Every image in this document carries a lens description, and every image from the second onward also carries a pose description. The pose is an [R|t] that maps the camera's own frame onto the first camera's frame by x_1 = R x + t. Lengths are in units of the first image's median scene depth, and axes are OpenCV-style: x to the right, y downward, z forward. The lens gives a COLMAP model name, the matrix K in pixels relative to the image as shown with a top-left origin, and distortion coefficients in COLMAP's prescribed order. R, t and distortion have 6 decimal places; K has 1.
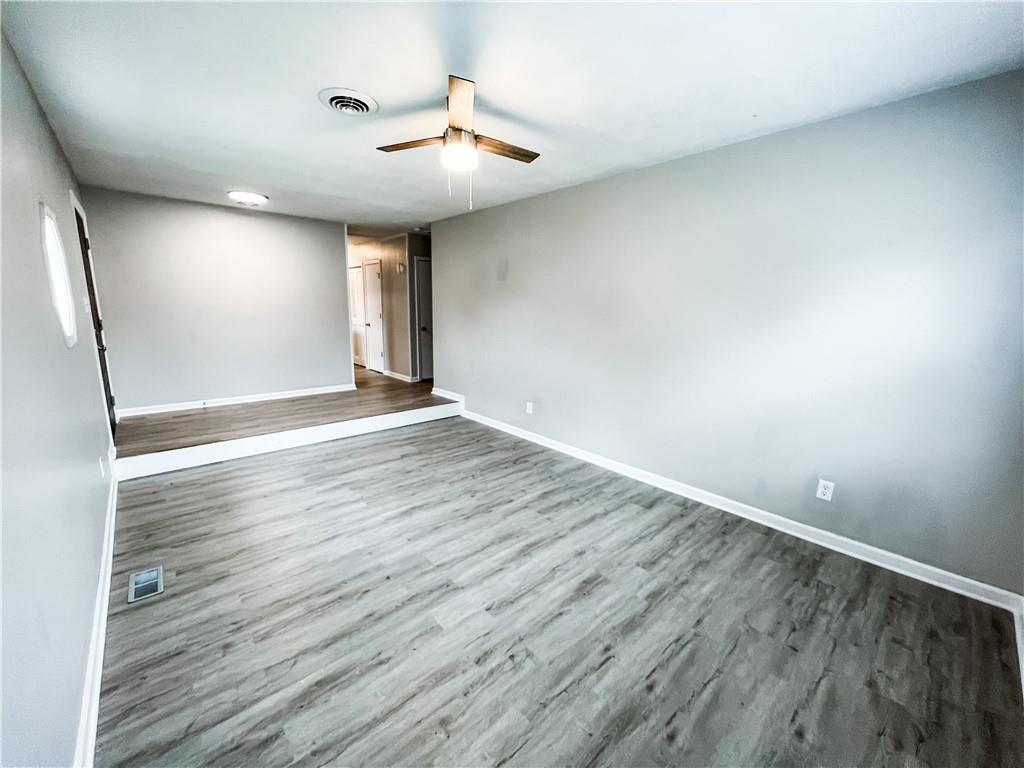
lens RADIAL K [[411.4, 0, 511.7], [0, 411.4, 382.3], [0, 0, 1]] dist [-0.000120, 0.000365]
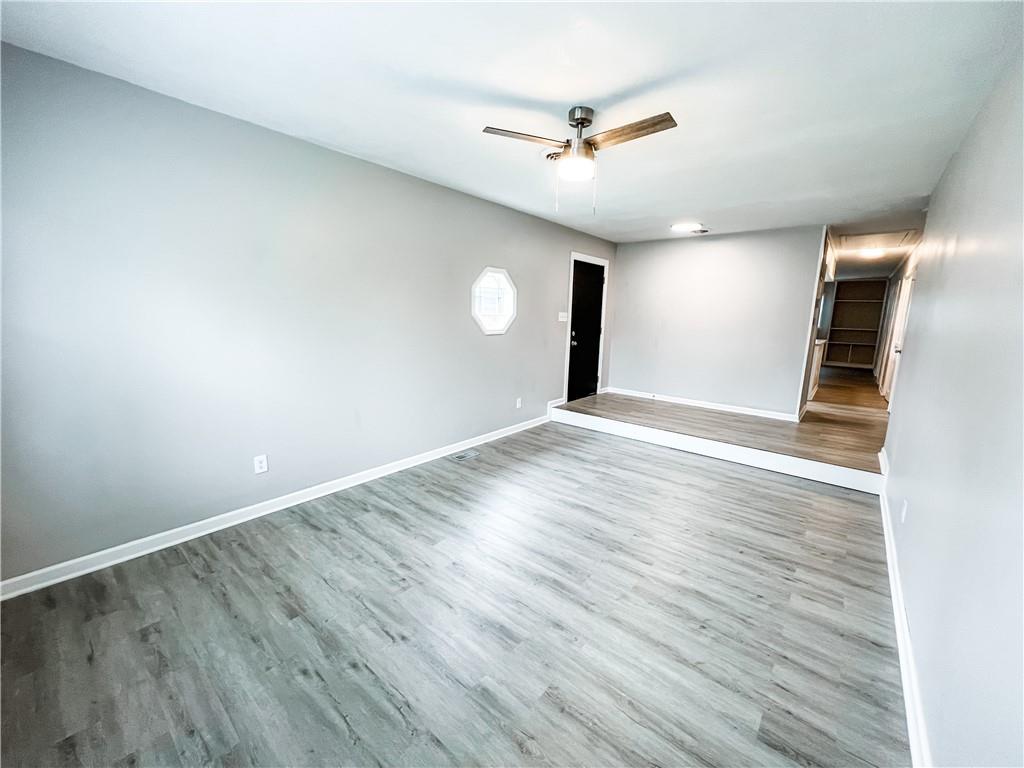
lens RADIAL K [[410.2, 0, 511.3], [0, 410.2, 381.2], [0, 0, 1]] dist [0.000258, 0.000471]
pose [[0.141836, 0.150143, -0.978437, 0.723651], [-0.204396, 0.971572, 0.119459, -0.094275], [0.968558, 0.183045, 0.168492, 0.595885]]
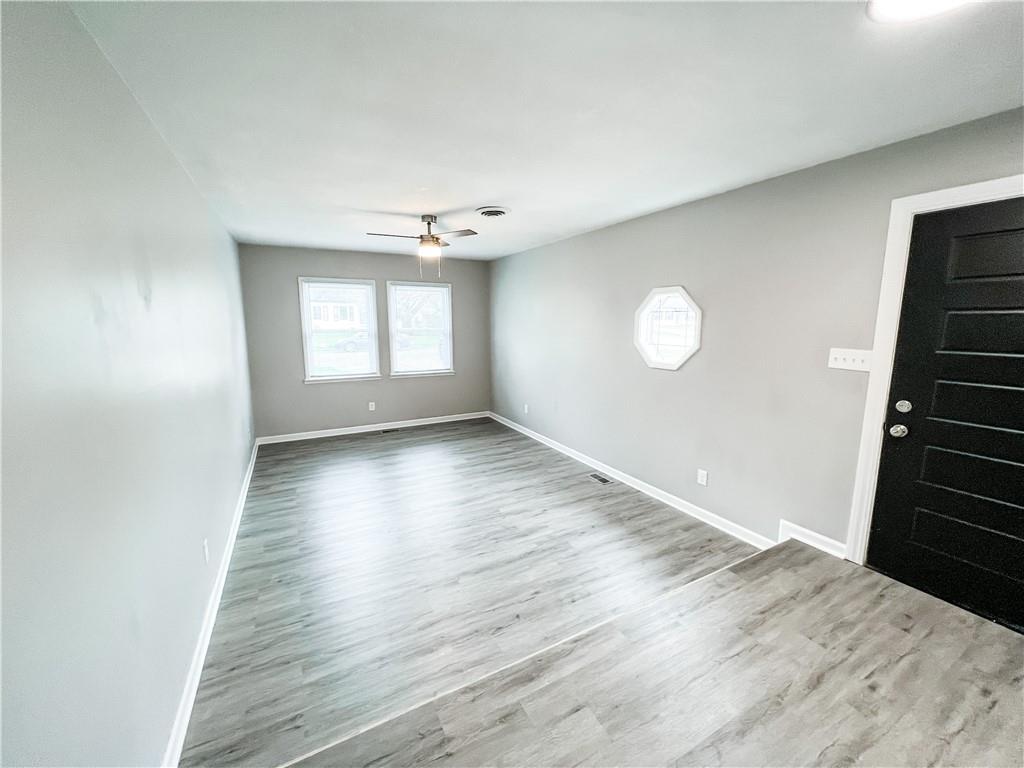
lens RADIAL K [[410.2, 0, 511.3], [0, 410.2, 381.2], [0, 0, 1]] dist [0.000258, 0.000471]
pose [[-0.971297, -0.052788, 0.231938, -0.664234], [0.027138, 0.944107, 0.328521, -0.453628], [-0.236317, 0.325386, -0.915575, 2.023488]]
